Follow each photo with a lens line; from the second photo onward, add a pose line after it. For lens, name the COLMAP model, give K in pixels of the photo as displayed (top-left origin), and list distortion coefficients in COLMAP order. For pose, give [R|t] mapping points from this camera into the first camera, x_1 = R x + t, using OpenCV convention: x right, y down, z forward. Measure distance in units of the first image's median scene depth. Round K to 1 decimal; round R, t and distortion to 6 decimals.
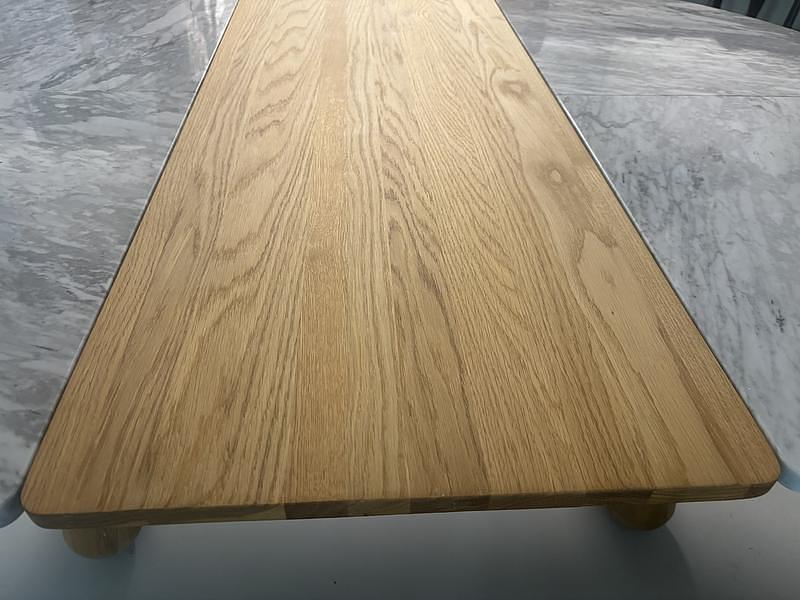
lens RADIAL K [[601.9, 0, 400.1], [0, 601.9, 301.0], [0, 0, 1]] dist [0.011039, -0.018552]
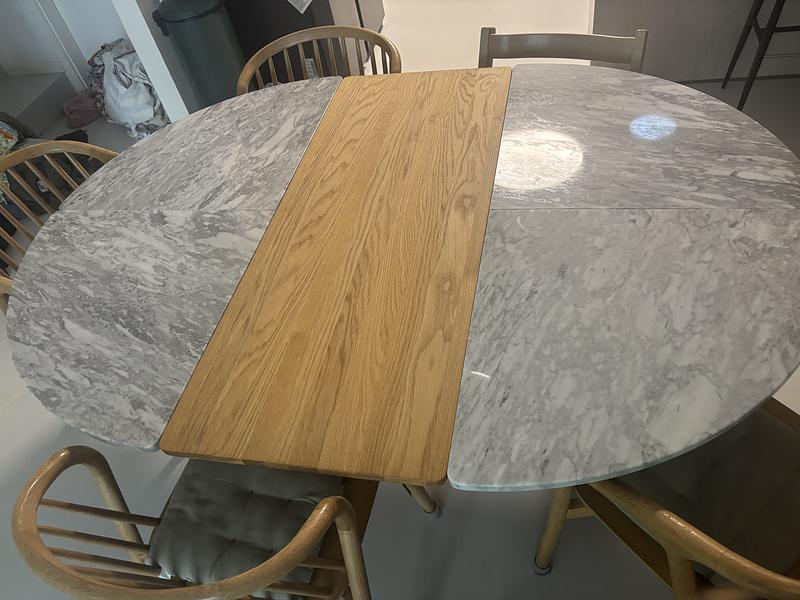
lens RADIAL K [[601.9, 0, 400.4], [0, 601.9, 300.4], [0, 0, 1]] dist [0.011039, -0.018552]
pose [[0.943707, 0.062257, -0.324872, 0.706538], [-0.023539, 0.992278, 0.121777, -0.380754], [0.329945, -0.107274, 0.937885, -0.643255]]
